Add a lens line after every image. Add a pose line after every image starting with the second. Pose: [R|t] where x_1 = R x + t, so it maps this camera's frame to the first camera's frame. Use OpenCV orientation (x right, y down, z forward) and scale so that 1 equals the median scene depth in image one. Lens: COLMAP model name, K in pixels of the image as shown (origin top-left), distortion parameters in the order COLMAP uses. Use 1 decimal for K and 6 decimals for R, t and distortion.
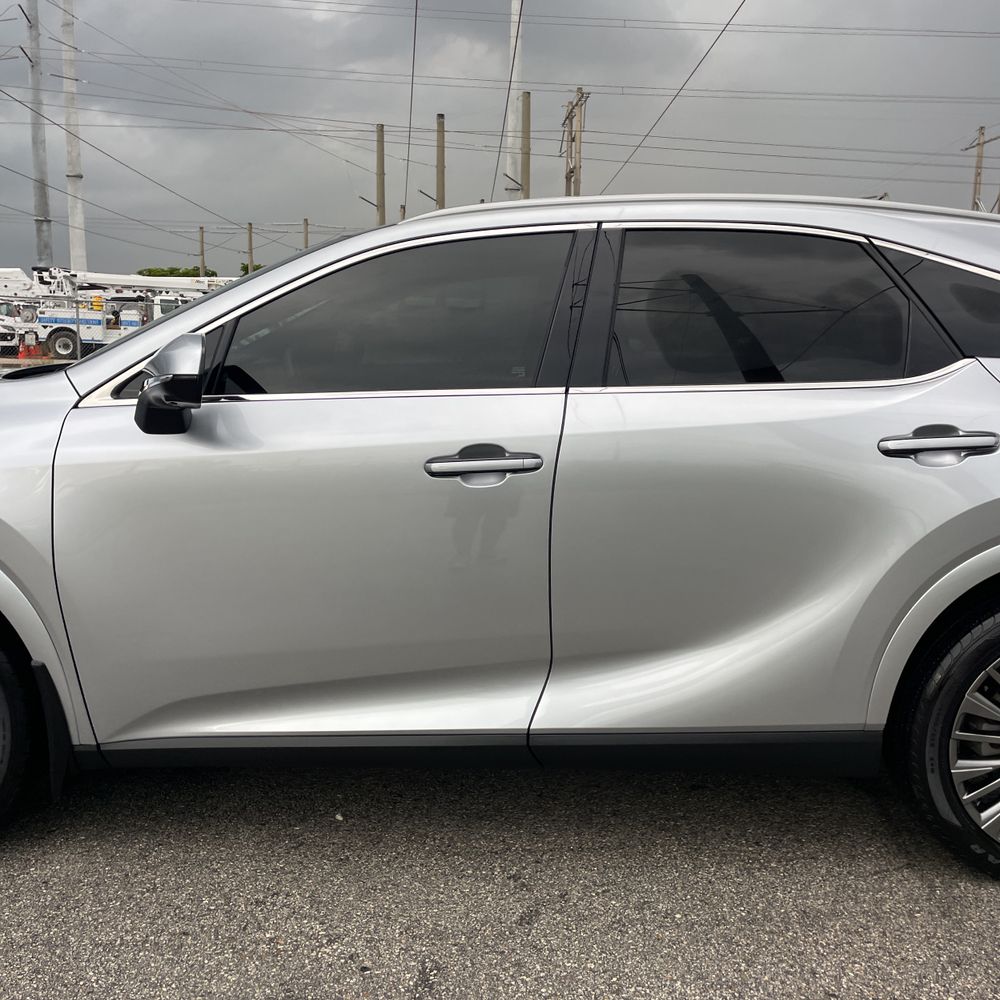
lens RADIAL K [[1021.0, 0, 503.9], [0, 1021.0, 494.3], [0, 0, 1]] dist [0.022065, 0.000000]
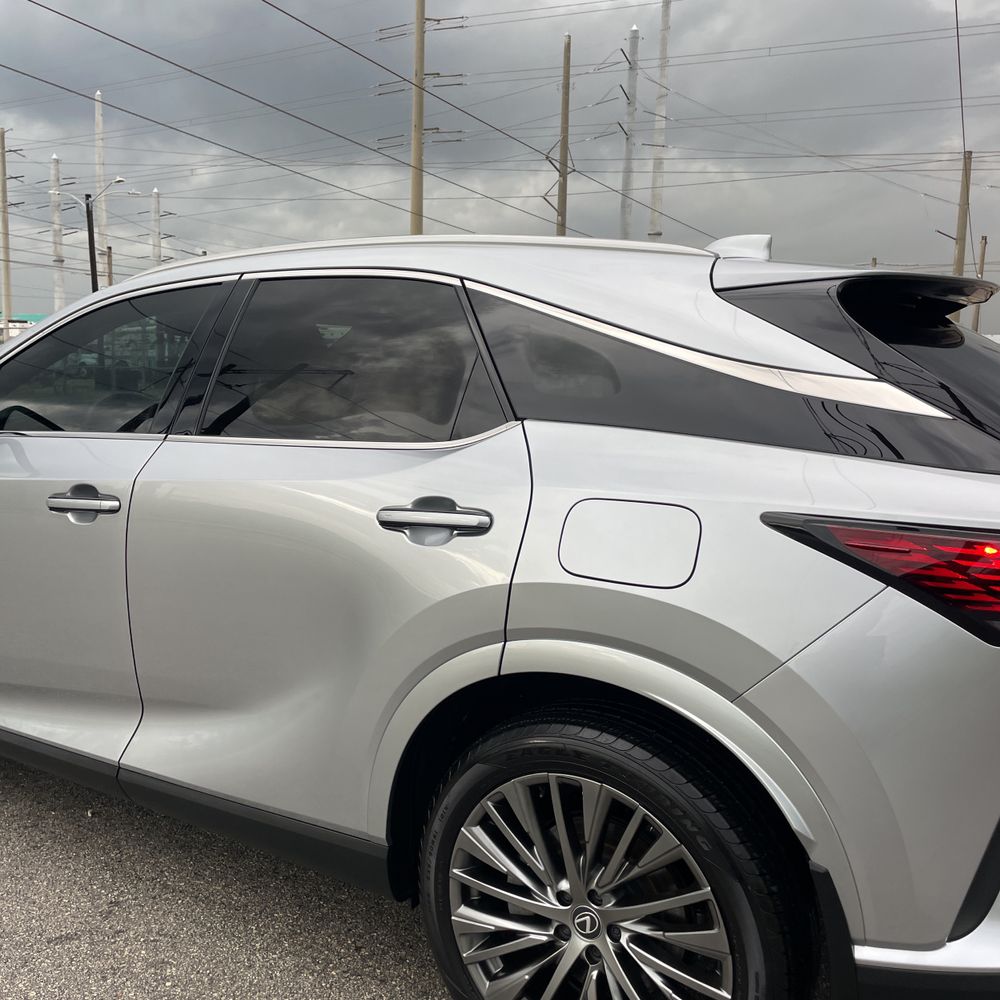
lens RADIAL K [[1021.0, 0, 468.6], [0, 1021.0, 496.2], [0, 0, 1]] dist [0.022065, 0.000000]
pose [[0.849352, 0.072487, -0.522826, 0.849403], [-0.095009, 0.995342, -0.016347, -0.054718], [0.519206, 0.063557, 0.852282, 0.281183]]
